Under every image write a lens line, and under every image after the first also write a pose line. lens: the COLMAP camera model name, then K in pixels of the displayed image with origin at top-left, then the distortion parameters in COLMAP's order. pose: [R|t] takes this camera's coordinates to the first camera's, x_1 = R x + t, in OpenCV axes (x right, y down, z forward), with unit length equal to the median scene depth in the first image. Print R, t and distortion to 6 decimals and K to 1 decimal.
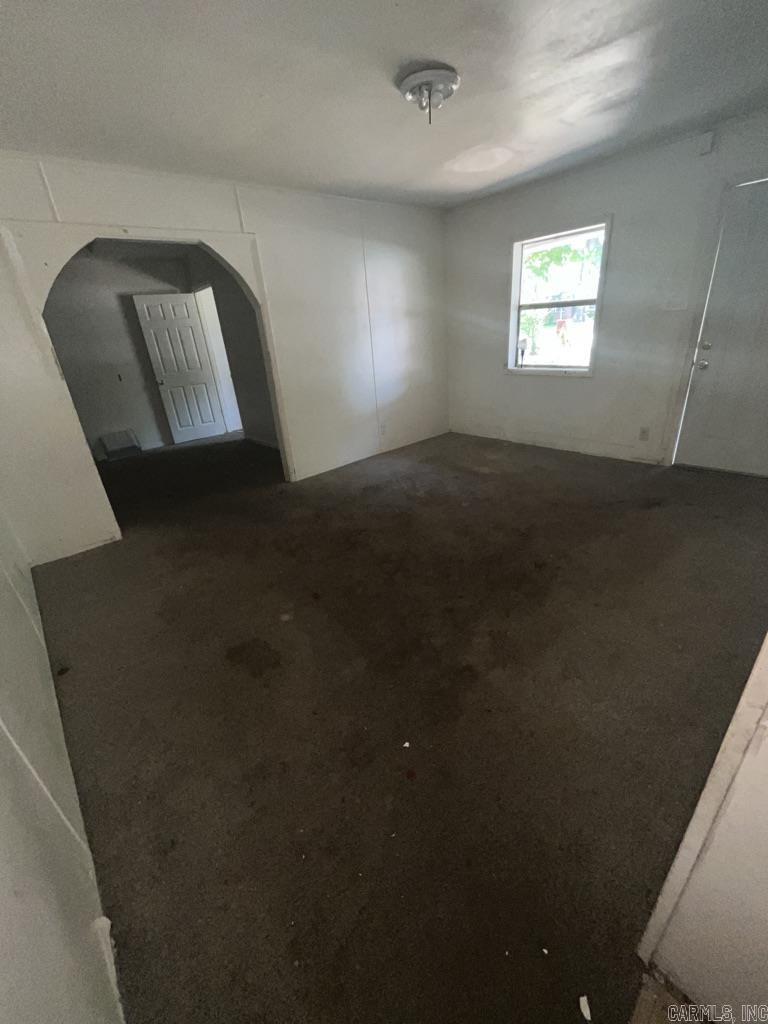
lens RADIAL K [[415.0, 0, 378.4], [0, 415.0, 511.7], [0, 0, 1]] dist [-0.000015, -0.000307]
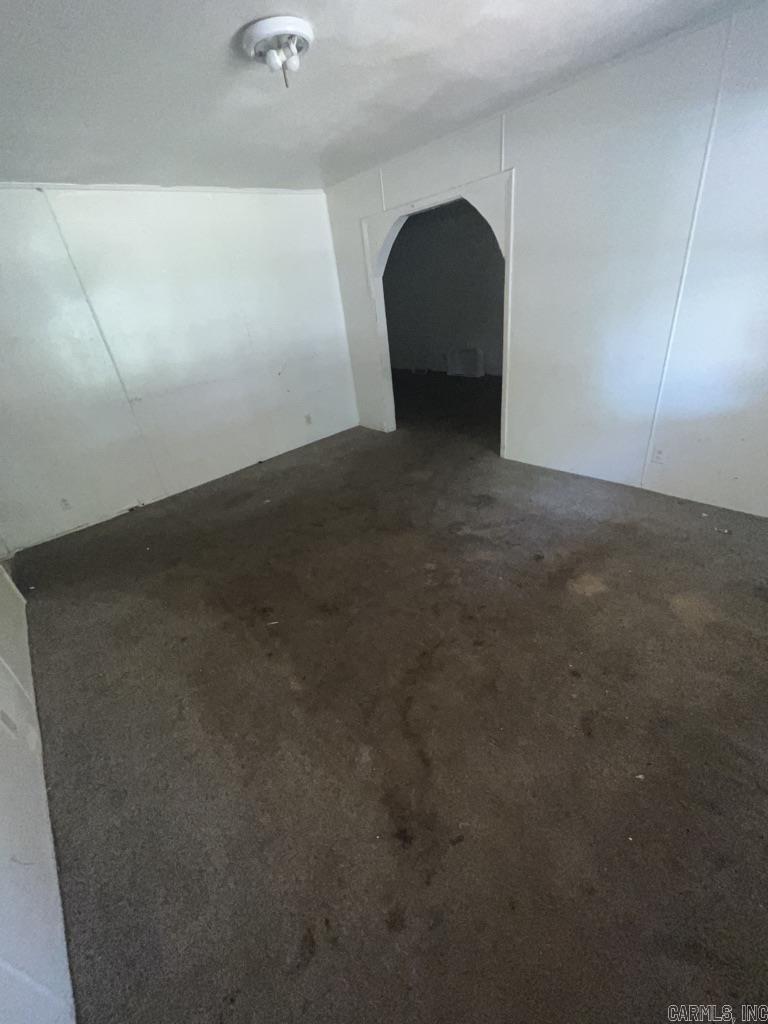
lens RADIAL K [[415.0, 0, 379.2], [0, 415.0, 513.1], [0, 0, 1]] dist [-0.000015, -0.000307]
pose [[0.015610, 0.538288, -0.842617, 0.701753], [-0.305242, 0.805056, 0.508638, -0.397196], [0.952147, 0.249263, 0.176875, 0.683192]]
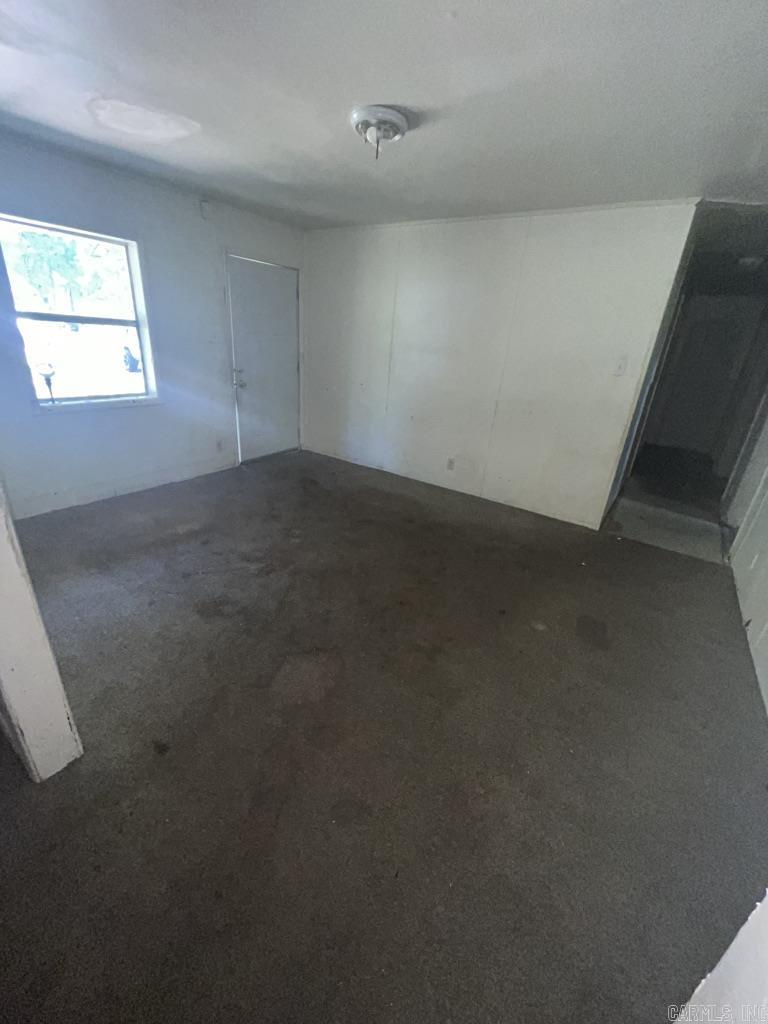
lens RADIAL K [[415.0, 0, 381.2], [0, 415.0, 509.0], [0, 0, 1]] dist [-0.000015, -0.000307]
pose [[-0.245028, -0.310070, 0.918596, -0.590710], [0.362319, 0.849543, 0.383407, -0.323794], [-0.899270, 0.426770, -0.095818, 0.798476]]
